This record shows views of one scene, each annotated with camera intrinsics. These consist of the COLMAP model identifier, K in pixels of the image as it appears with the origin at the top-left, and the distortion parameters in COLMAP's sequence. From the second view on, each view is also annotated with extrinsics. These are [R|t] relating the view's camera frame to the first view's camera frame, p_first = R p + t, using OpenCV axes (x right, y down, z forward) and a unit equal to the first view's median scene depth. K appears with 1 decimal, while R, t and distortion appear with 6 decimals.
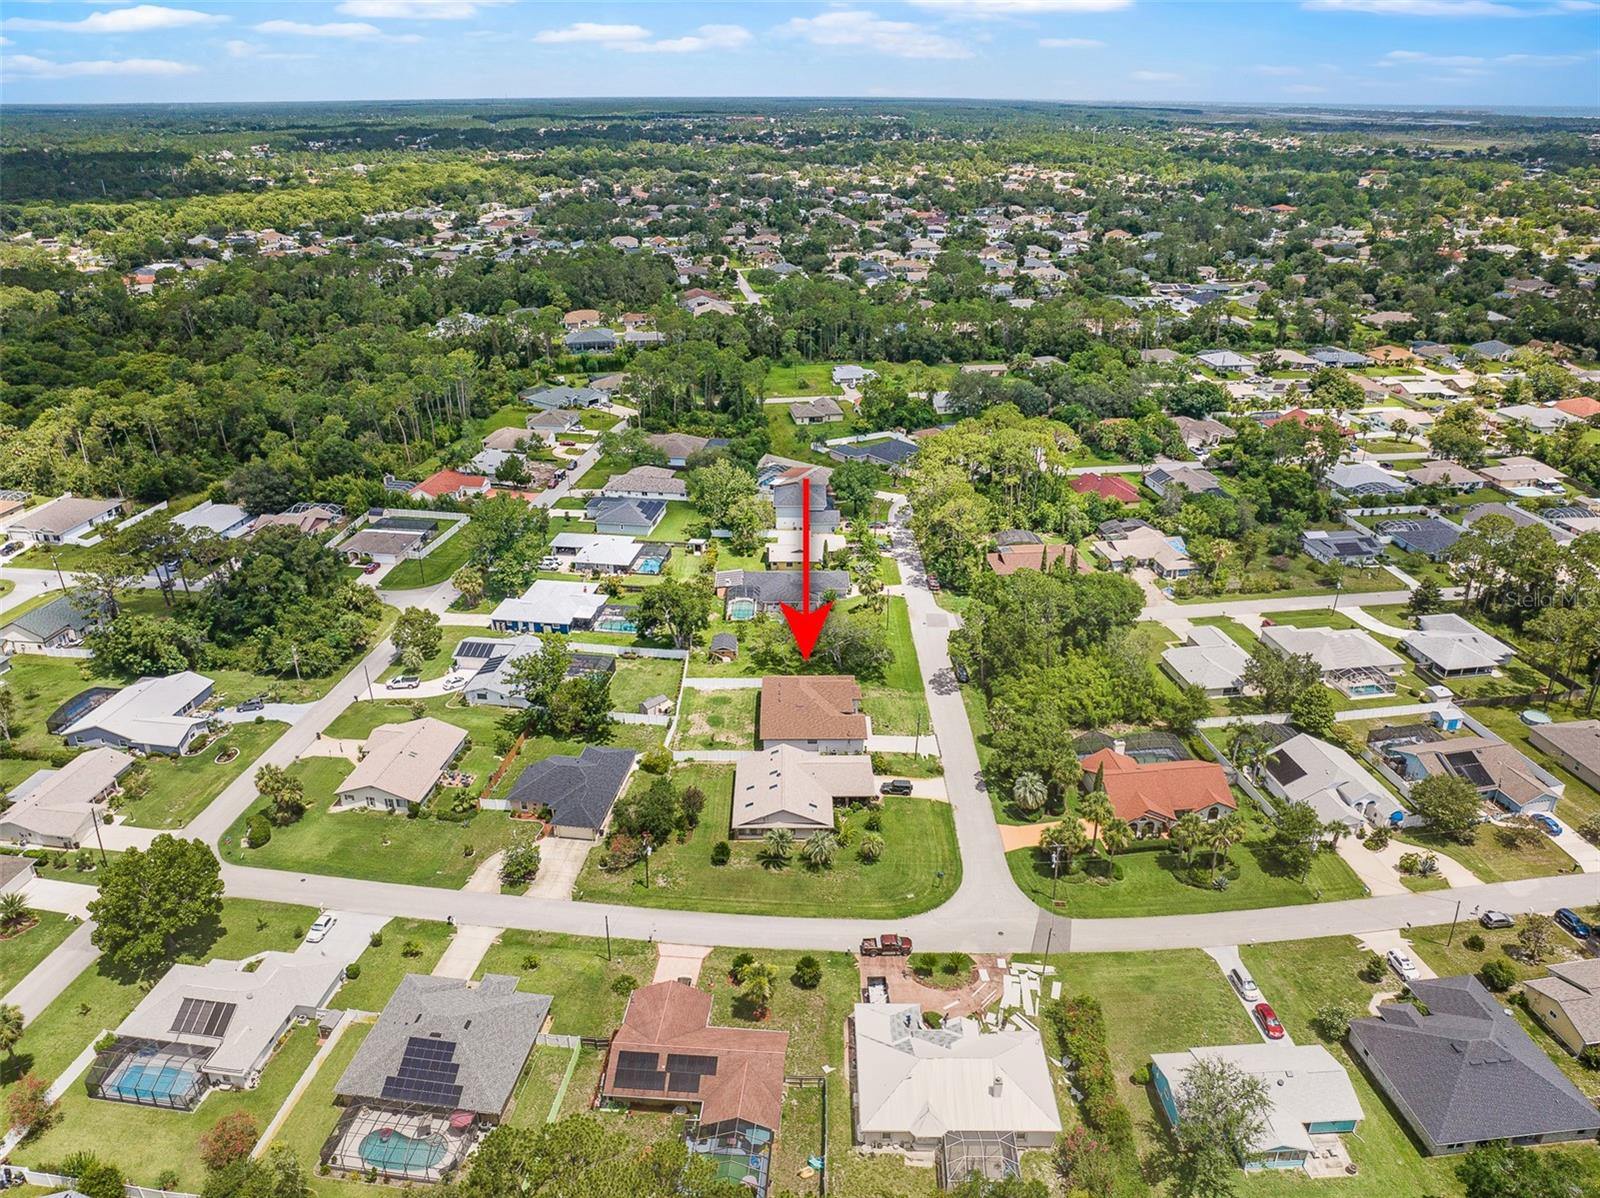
lens RADIAL K [[1140.9, 0, 800.0], [0, 1140.9, 599.0], [0, 0, 1]] dist [-0.032657, -0.001261]
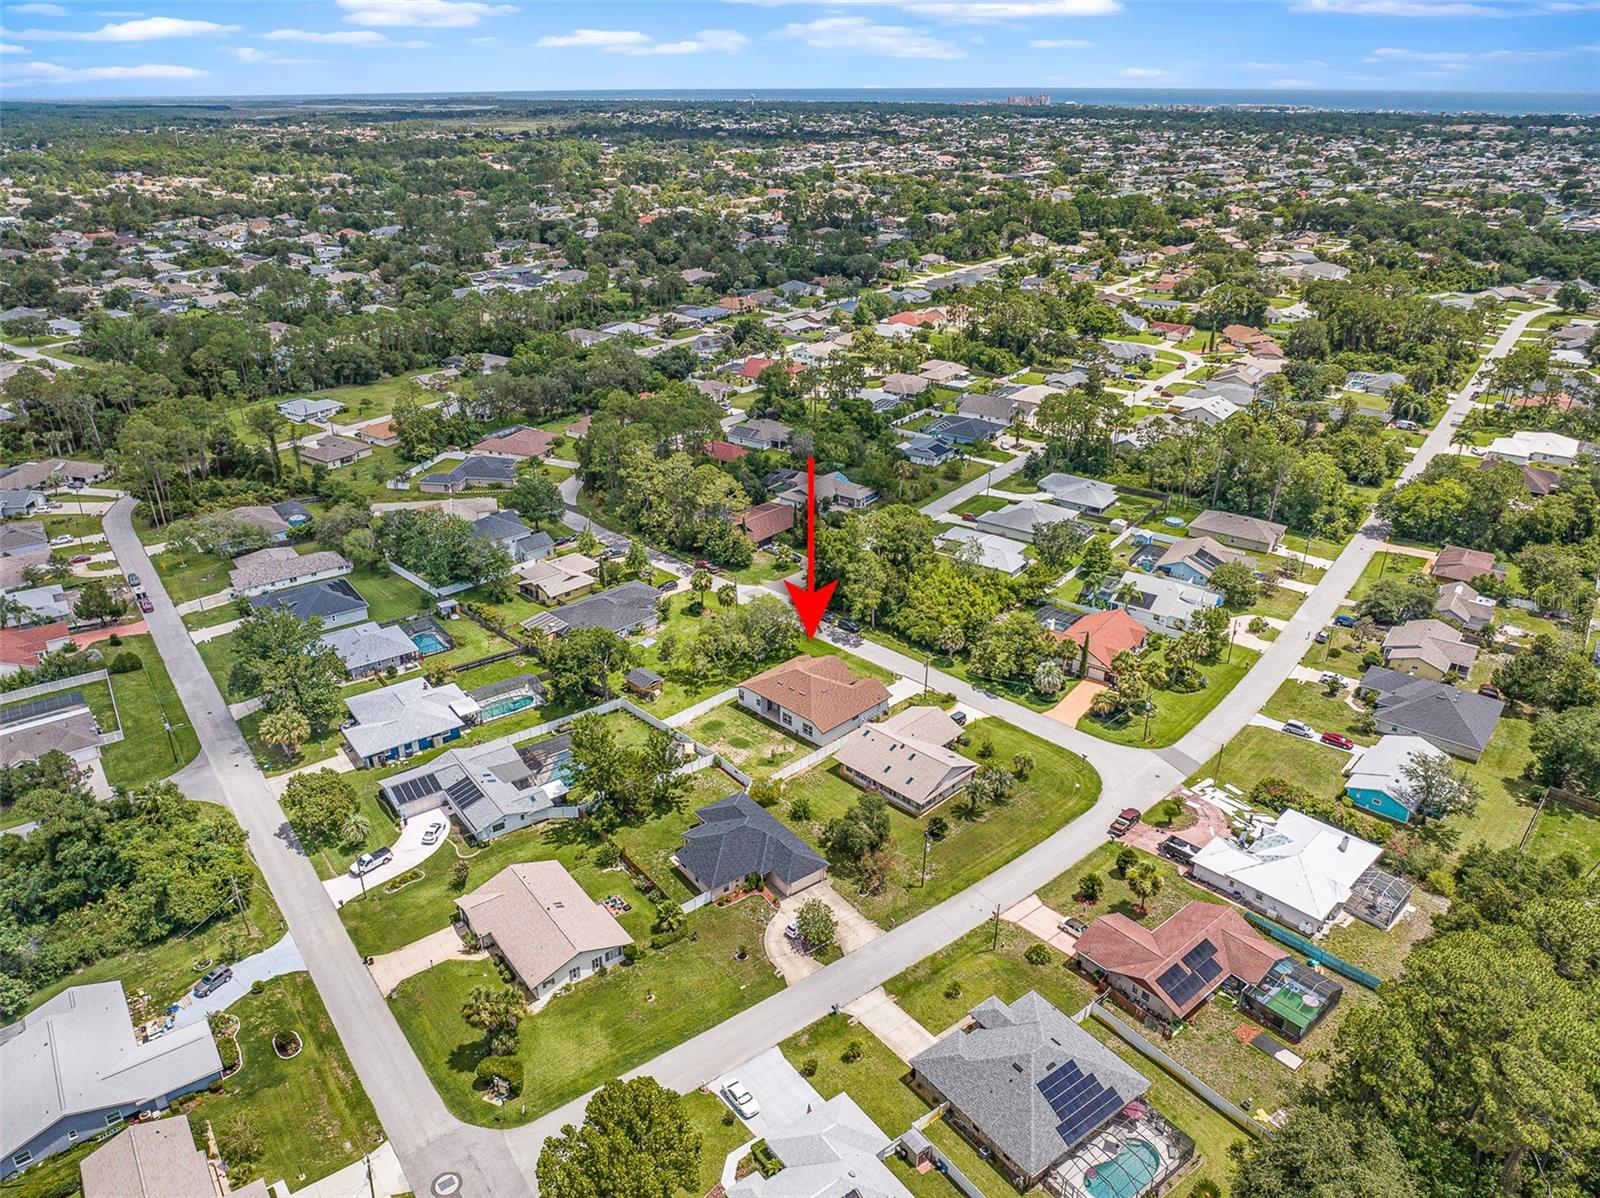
lens RADIAL K [[1125.9, 0, 800.0], [0, 1125.9, 599.0], [0, 0, 1]] dist [-0.038627, 0.001016]
pose [[0.709269, -0.297926, 0.638888, -0.681062], [0.290488, 0.949300, 0.120188, -0.120137], [-0.642304, 0.100343, 0.759853, 0.264209]]
